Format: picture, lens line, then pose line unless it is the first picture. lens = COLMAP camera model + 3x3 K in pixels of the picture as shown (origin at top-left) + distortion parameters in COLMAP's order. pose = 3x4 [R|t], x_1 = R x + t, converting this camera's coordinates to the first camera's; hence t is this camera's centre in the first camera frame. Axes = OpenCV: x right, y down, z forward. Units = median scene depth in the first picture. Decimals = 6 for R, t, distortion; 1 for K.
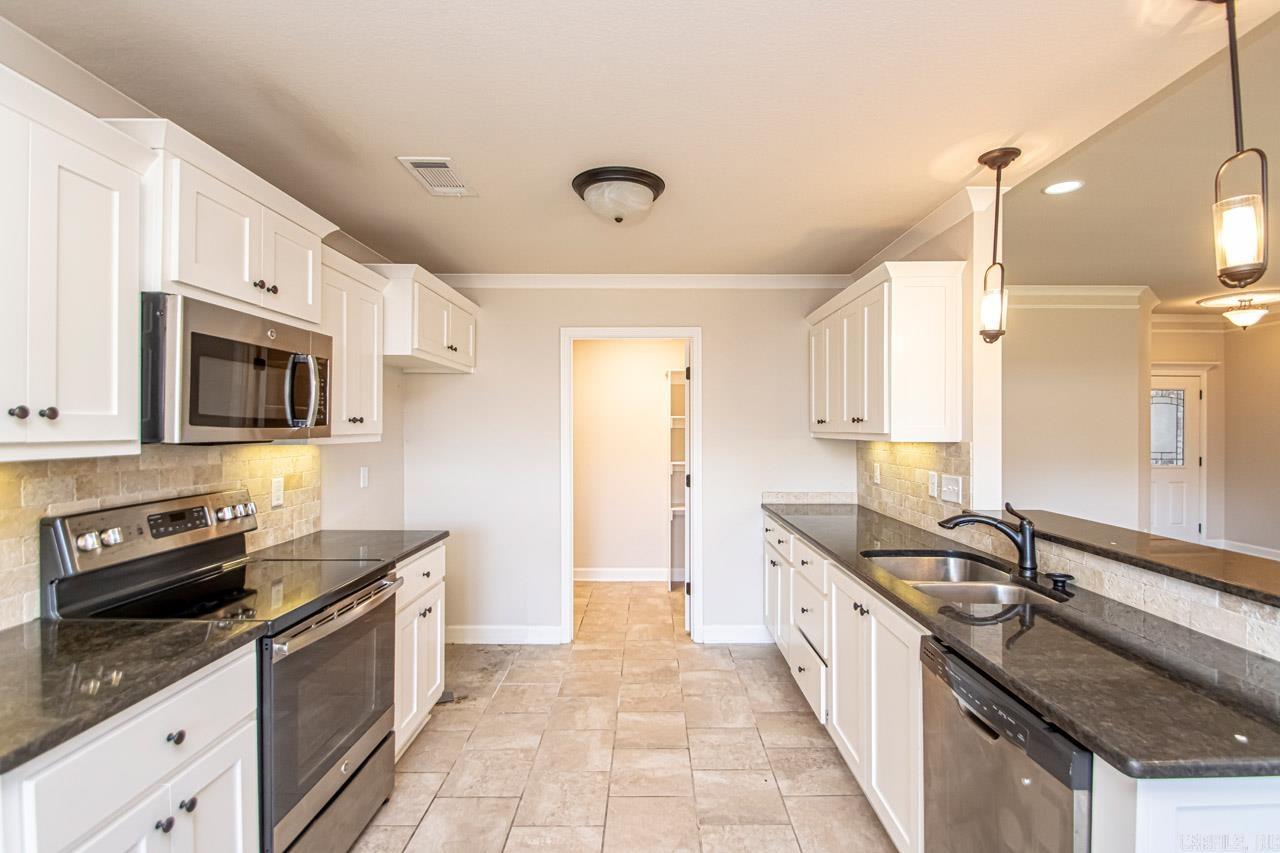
lens RADIAL K [[585.4, 0, 658.1], [0, 585.4, 425.5], [0, 0, 1]] dist [0.019128, -0.018746]
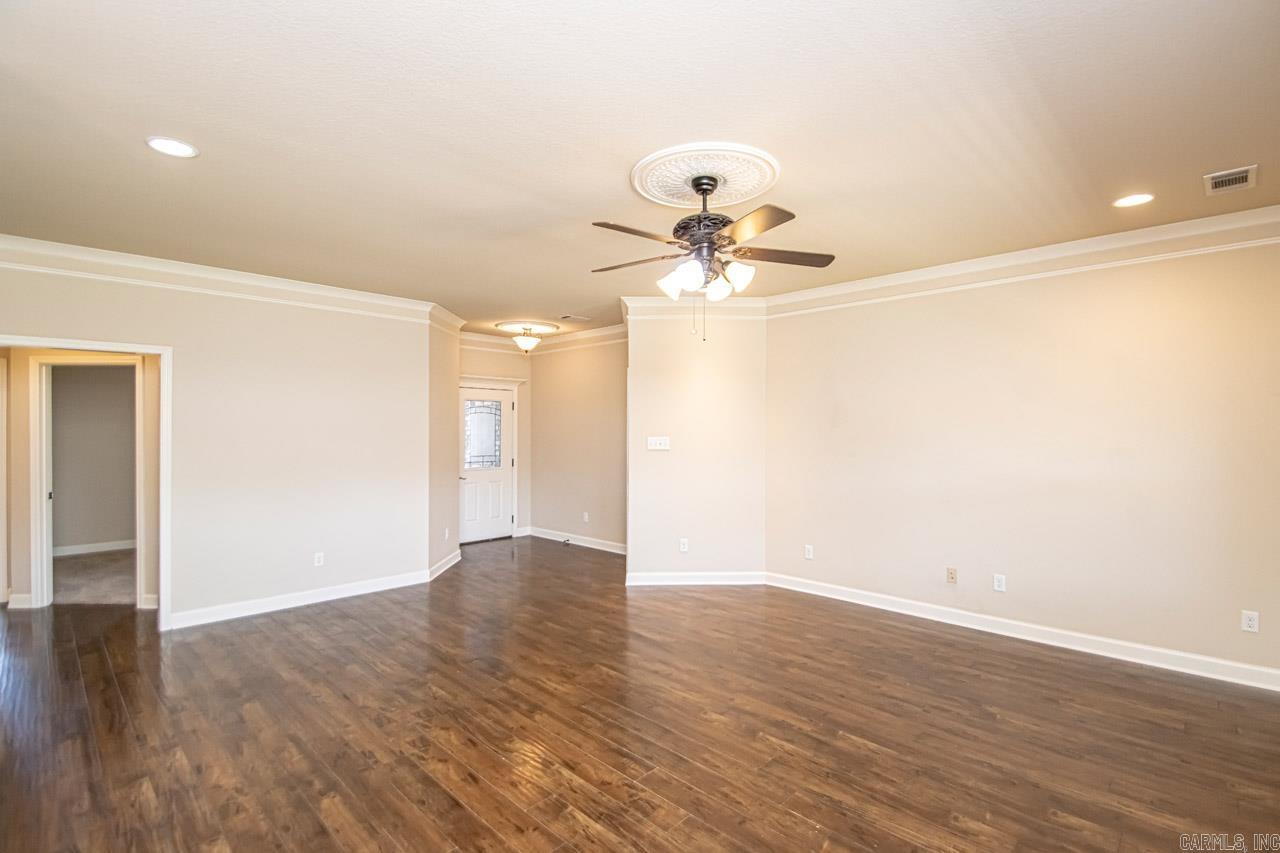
lens RADIAL K [[571.4, 0, 648.4], [0, 571.4, 428.2], [0, 0, 1]] dist [0.001198, -0.005516]
pose [[0.707144, 0.001843, 0.707068, 0.878165], [-0.000588, 0.999998, -0.002019, -0.016471], [-0.707070, 0.001012, 0.707143, -0.021581]]
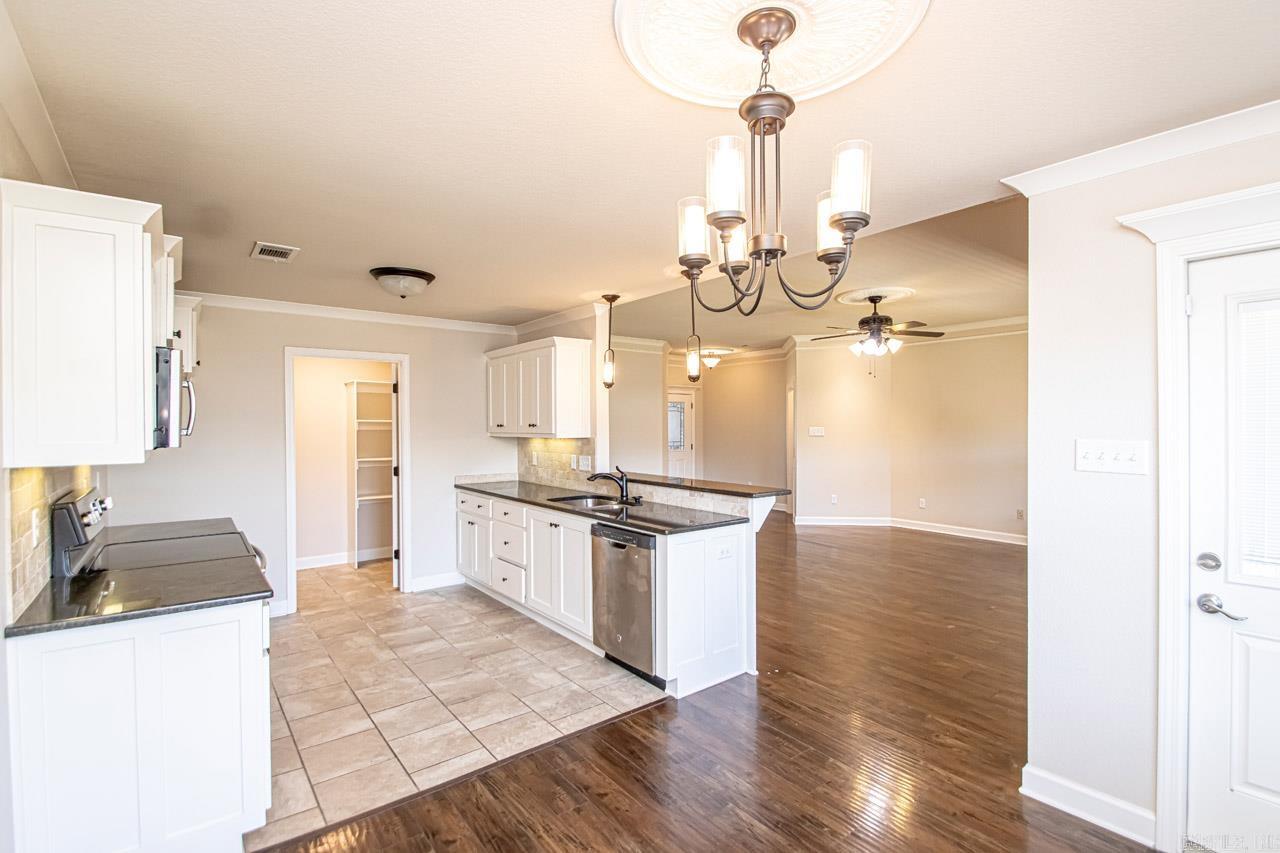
lens RADIAL K [[587.5, 0, 657.9], [0, 587.5, 420.1], [0, 0, 1]] dist [0.000152, -0.018144]
pose [[0.776816, 0.000196, 0.629728, -0.529070], [0.002575, 0.999991, -0.003488, -0.021511], [-0.629723, 0.004331, 0.776808, -0.624376]]
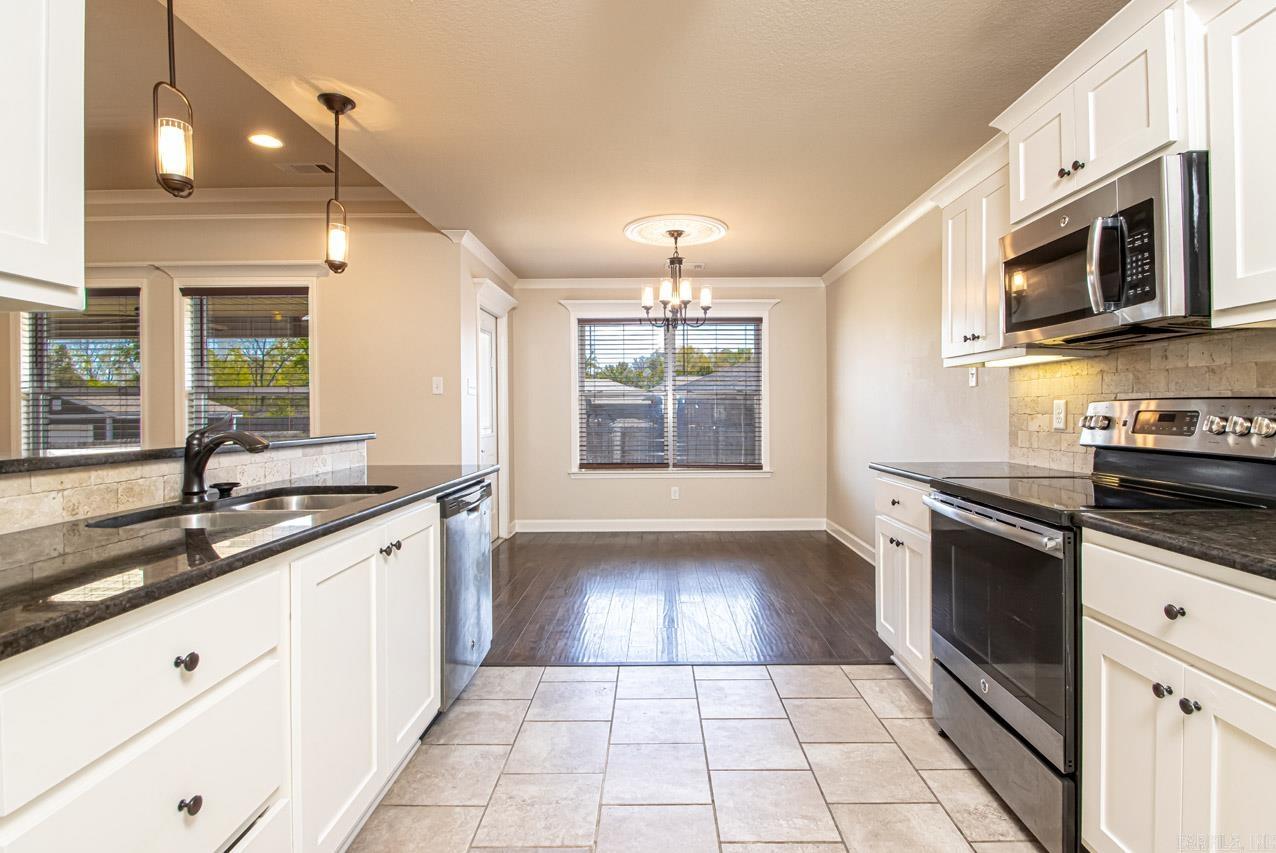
lens RADIAL K [[596.7, 0, 646.8], [0, 596.7, 415.7], [0, 0, 1]] dist [0.014405, -0.016273]
pose [[-0.999779, 0.006270, 0.020048, -0.013891], [0.006330, 0.999976, 0.002932, 0.115698], [-0.020030, 0.003059, -0.999795, 1.572830]]
